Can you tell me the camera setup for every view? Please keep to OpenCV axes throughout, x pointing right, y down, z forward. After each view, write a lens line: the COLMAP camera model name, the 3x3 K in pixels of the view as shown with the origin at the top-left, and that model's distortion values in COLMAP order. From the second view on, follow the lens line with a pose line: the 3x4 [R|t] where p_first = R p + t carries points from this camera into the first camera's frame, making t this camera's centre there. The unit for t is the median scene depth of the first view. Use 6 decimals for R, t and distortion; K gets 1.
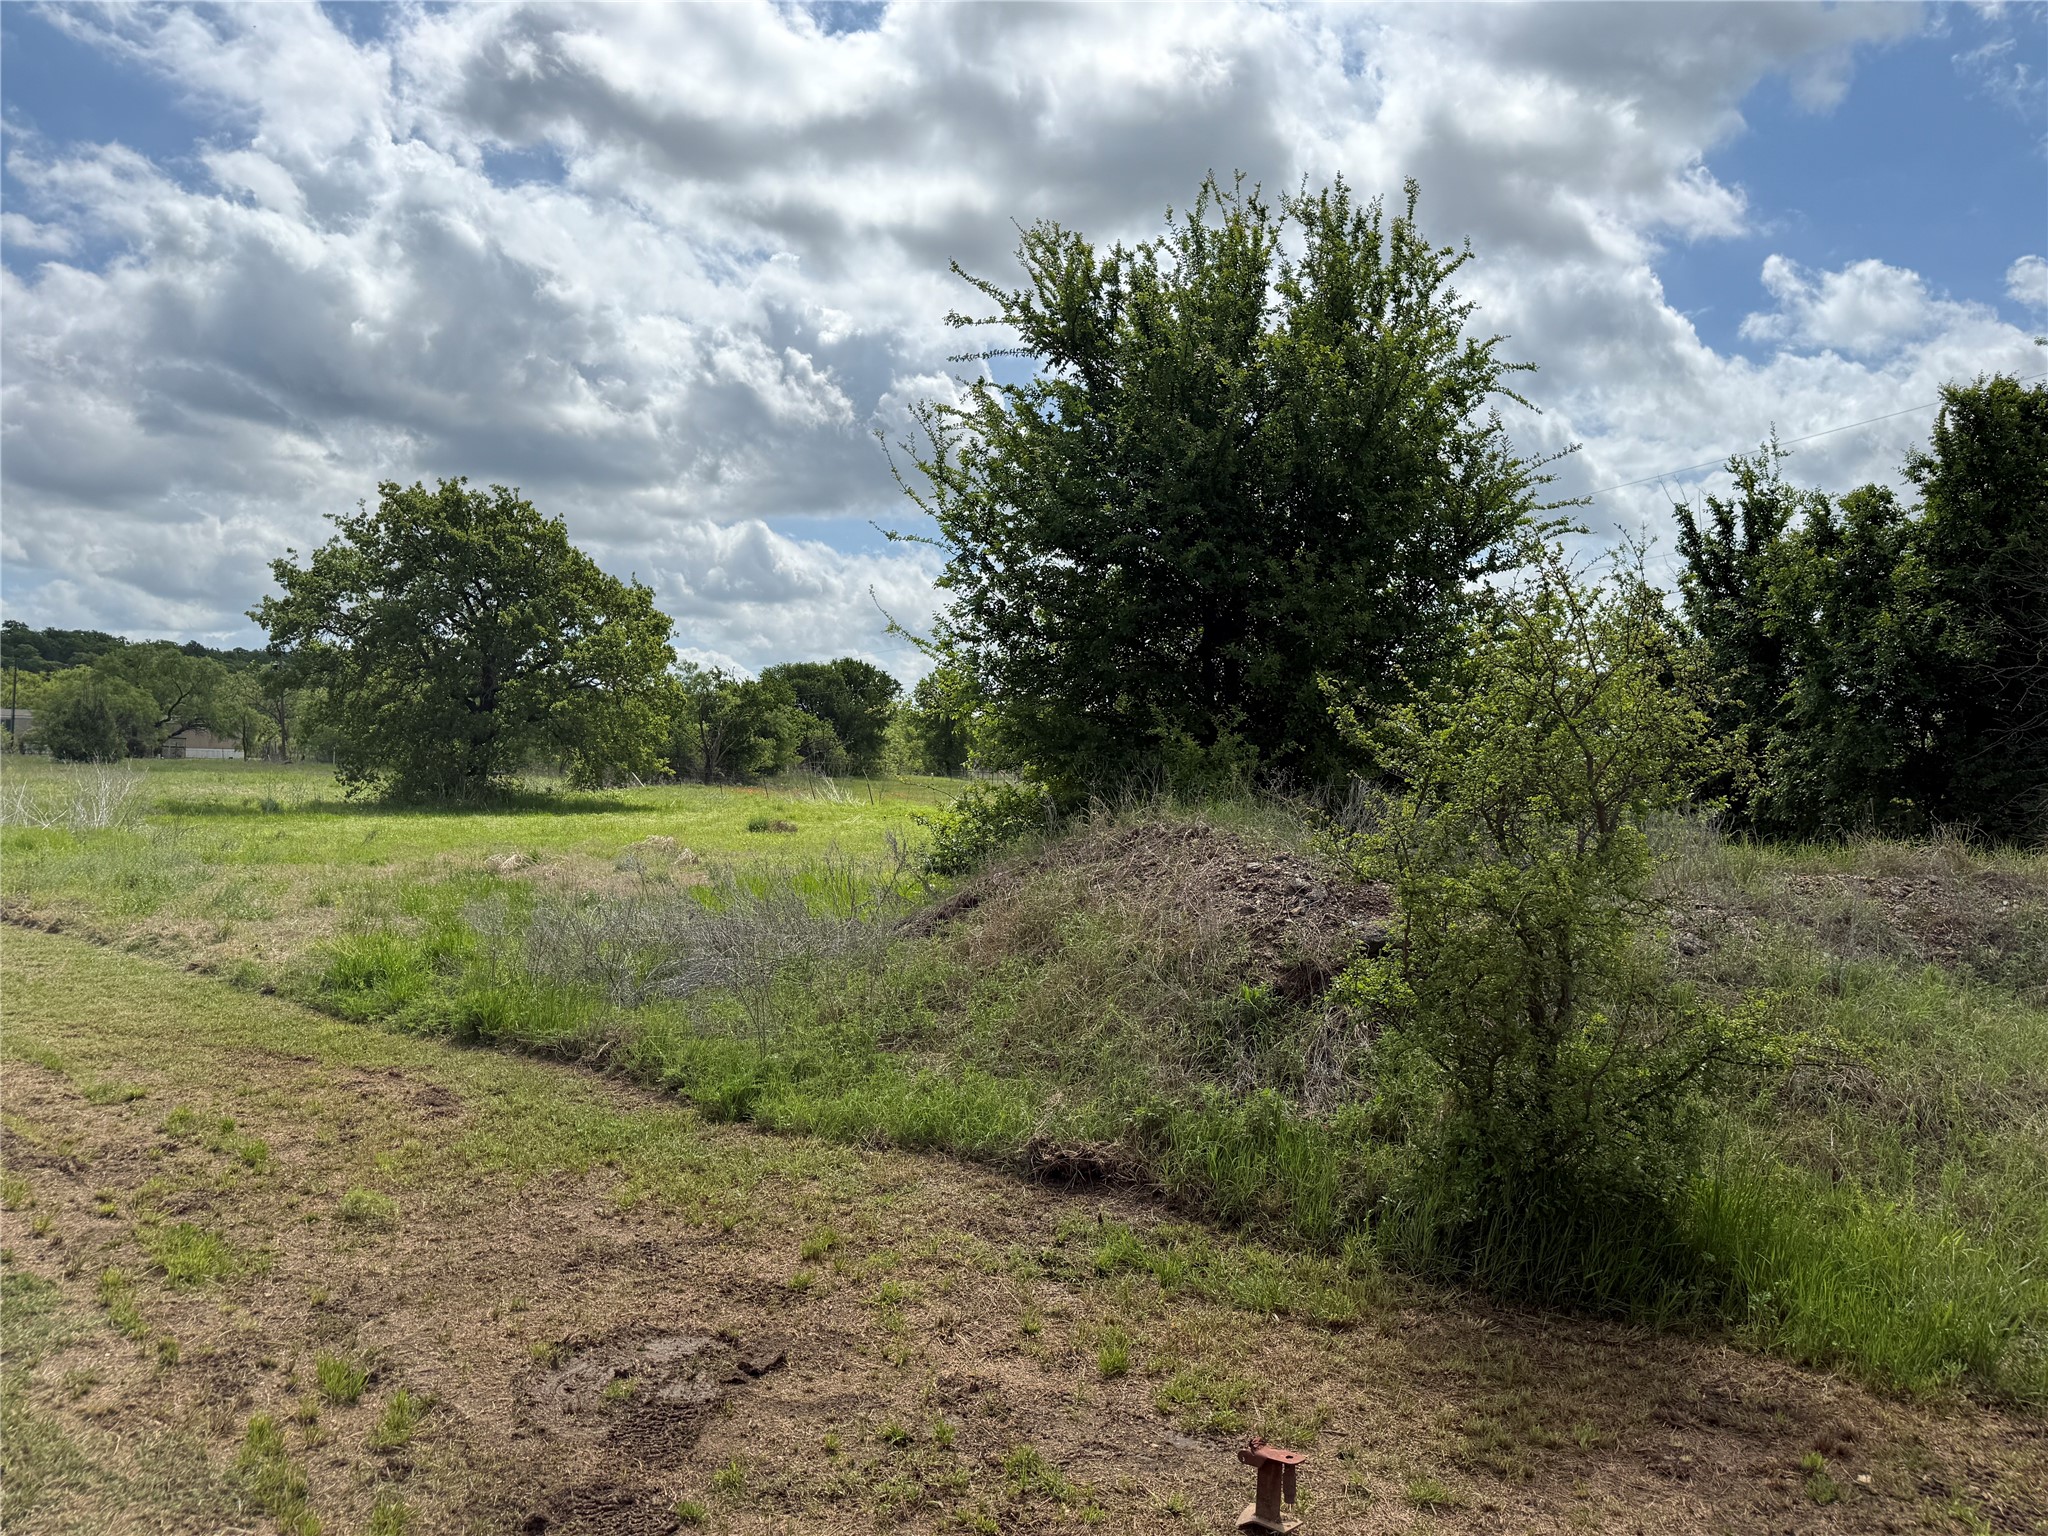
lens RADIAL K [[1462.8, 0, 1022.5], [0, 1462.8, 770.8], [0, 0, 1]] dist [0.025401, -0.052933]
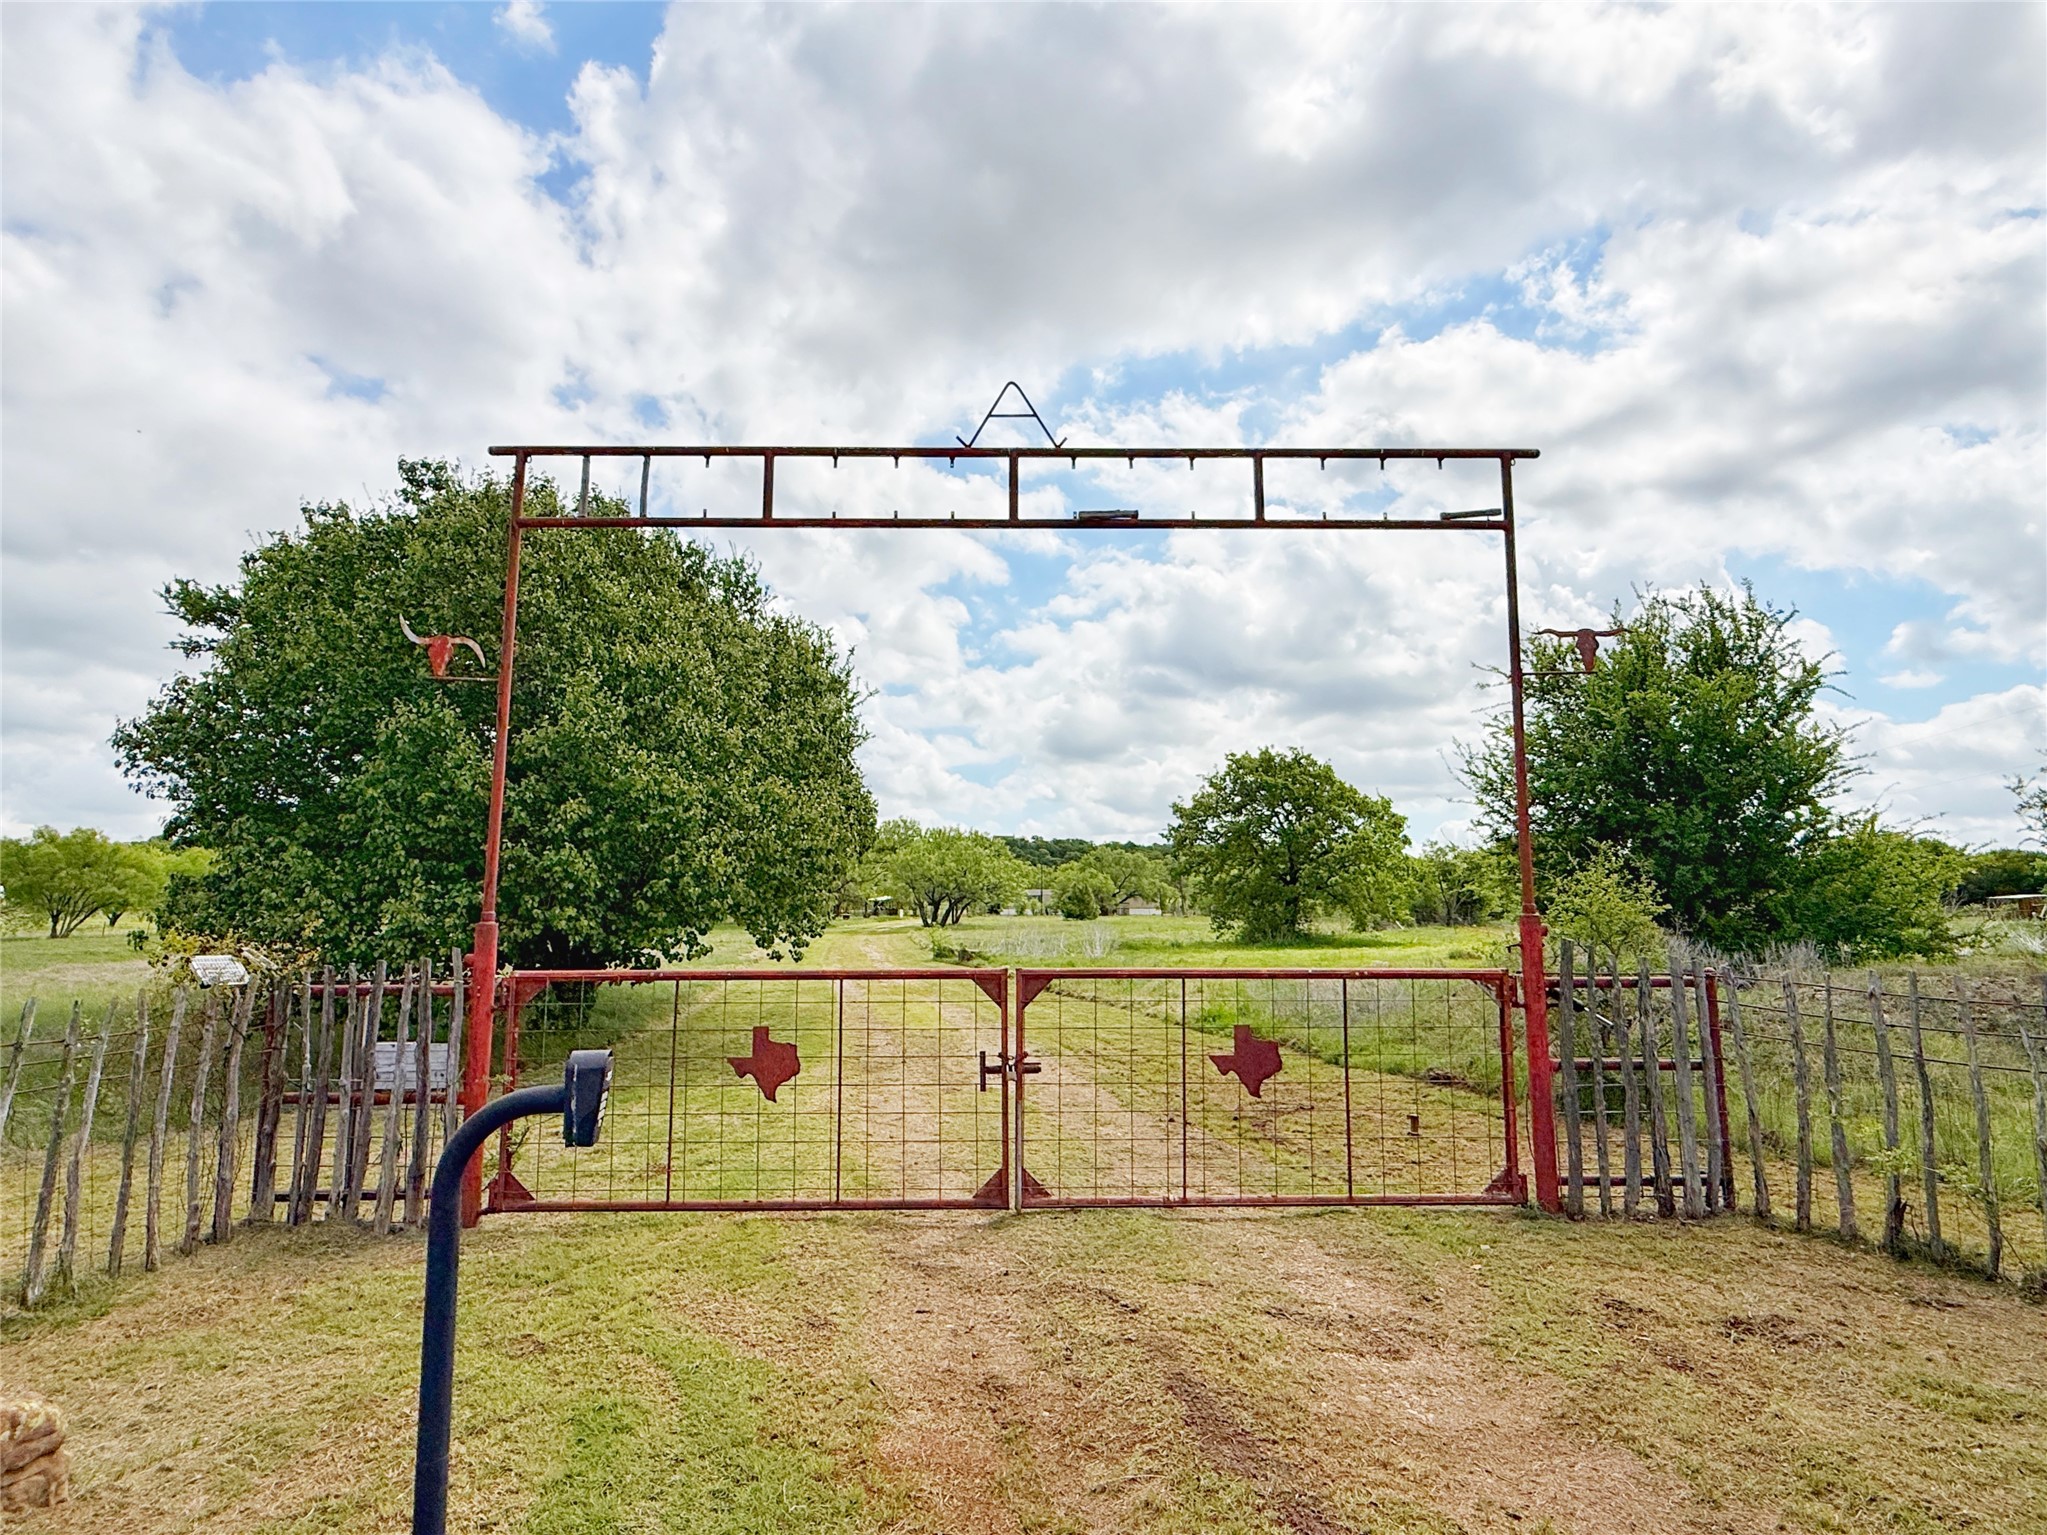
lens RADIAL K [[1054.3, 0, 1046.6], [0, 1054.3, 782.2], [0, 0, 1]] dist [0.014101, 0.000990]
pose [[0.828006, -0.095267, -0.552567, 0.063792], [0.025144, 0.990778, -0.133141, -0.003582], [0.560155, 0.096347, 0.822766, -0.122603]]
